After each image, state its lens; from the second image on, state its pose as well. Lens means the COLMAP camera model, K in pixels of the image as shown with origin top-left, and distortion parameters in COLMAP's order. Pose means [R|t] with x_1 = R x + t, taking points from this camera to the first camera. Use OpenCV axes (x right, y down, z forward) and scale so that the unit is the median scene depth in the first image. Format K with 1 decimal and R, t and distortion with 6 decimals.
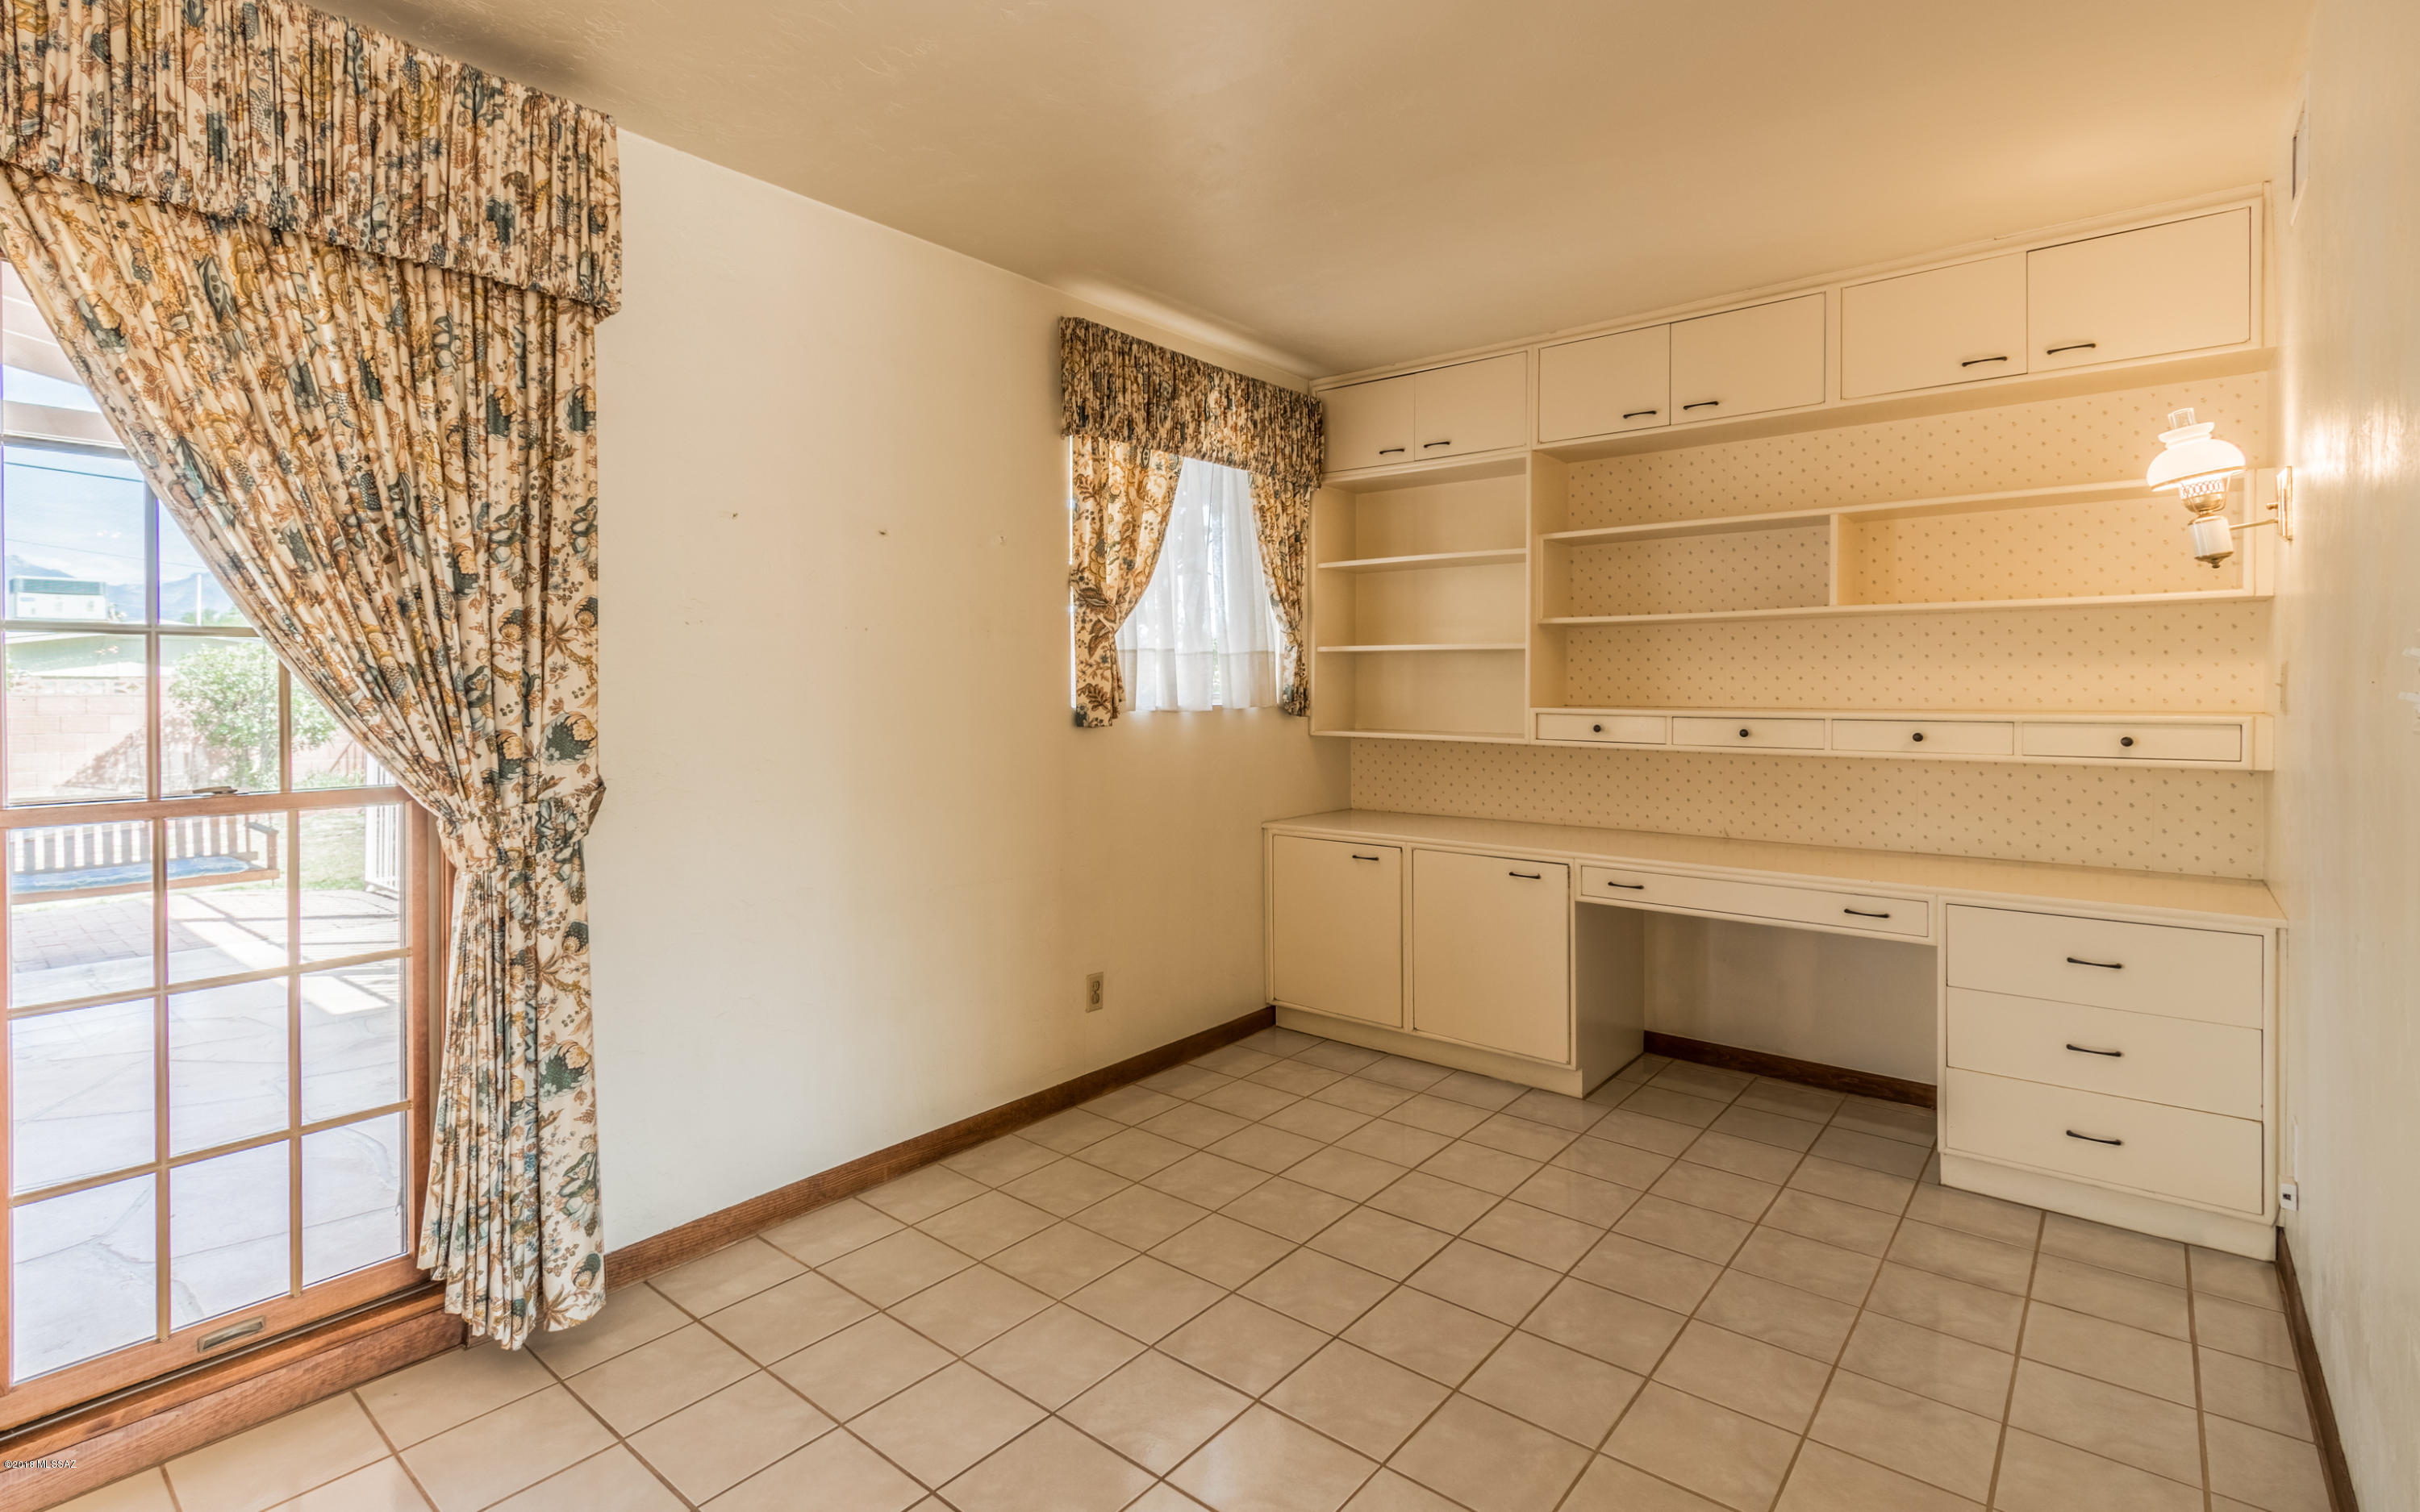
lens RADIAL K [[1141.9, 0, 1200.8], [0, 1141.9, 688.6], [0, 0, 1]] dist [0.010302, -0.000393]
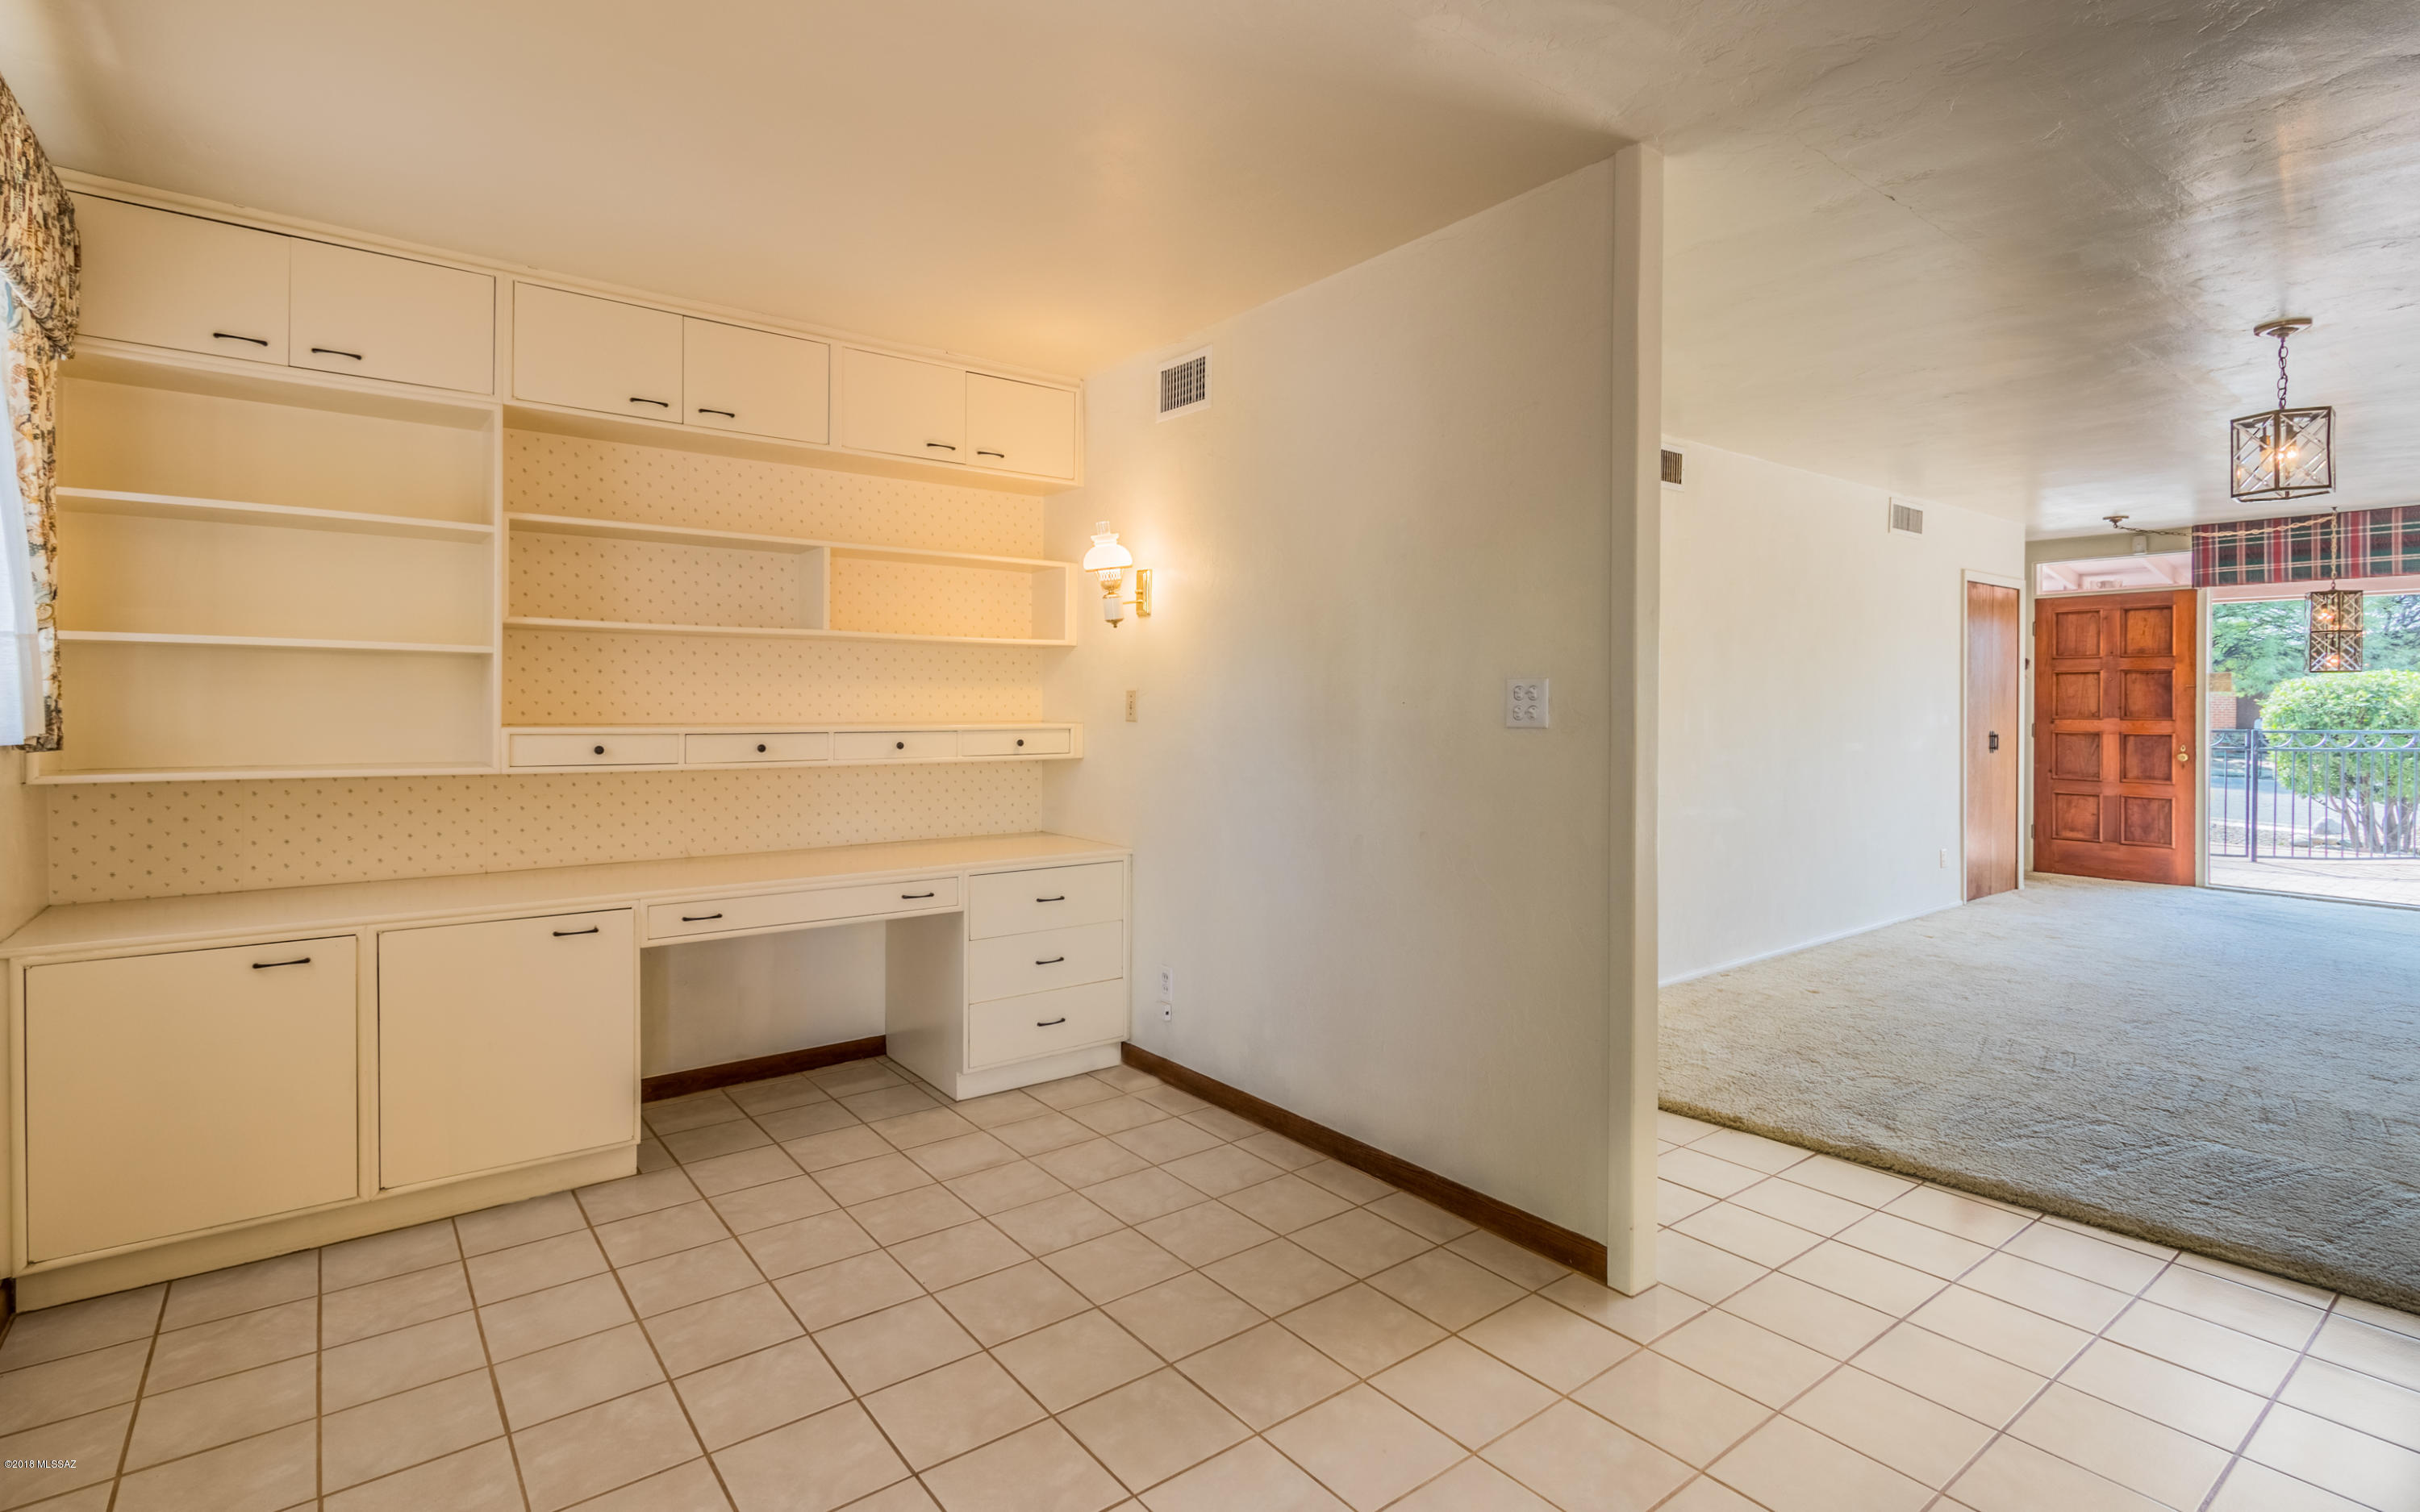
lens RADIAL K [[1134.4, 0, 1198.2], [0, 1134.4, 702.1], [0, 0, 1]] dist [0.001545, 0.000003]
pose [[0.218847, 0.004372, 0.975750, -0.548899], [-0.002822, 0.999989, -0.003848, 0.001000], [-0.975755, -0.001911, 0.218856, 0.516582]]
